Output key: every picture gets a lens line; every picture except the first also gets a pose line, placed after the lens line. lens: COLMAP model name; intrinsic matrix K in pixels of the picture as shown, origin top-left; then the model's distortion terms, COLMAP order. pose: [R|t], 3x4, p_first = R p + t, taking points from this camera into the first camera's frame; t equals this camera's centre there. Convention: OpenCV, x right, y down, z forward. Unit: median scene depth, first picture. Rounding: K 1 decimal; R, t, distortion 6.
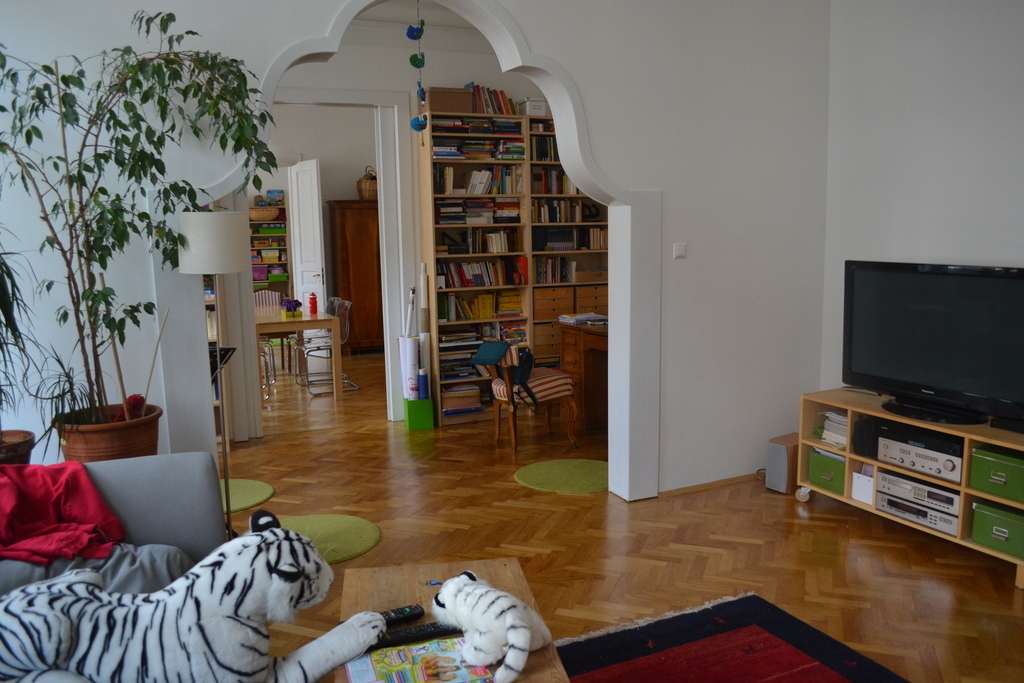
lens RADIAL K [[822.8, 0, 512.0], [0, 822.8, 341.5], [0, 0, 1]] dist [-0.093250, 0.001710]
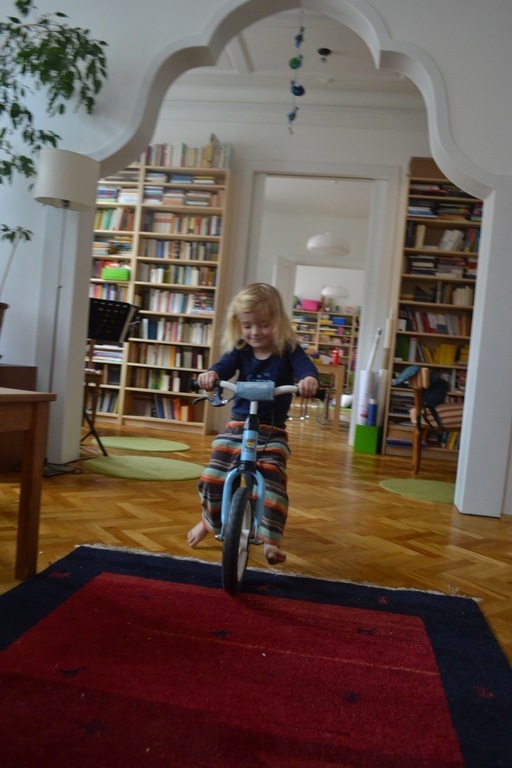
lens RADIAL K [[617.1, 0, 256.0], [0, 617.1, 384.0], [0, 0, 1]] dist [-0.093250, 0.001710]
pose [[0.832208, 0.114063, -0.542604, 0.211547], [-0.179150, 0.981437, -0.068456, 0.099661], [0.524723, 0.154177, 0.837195, 0.208671]]
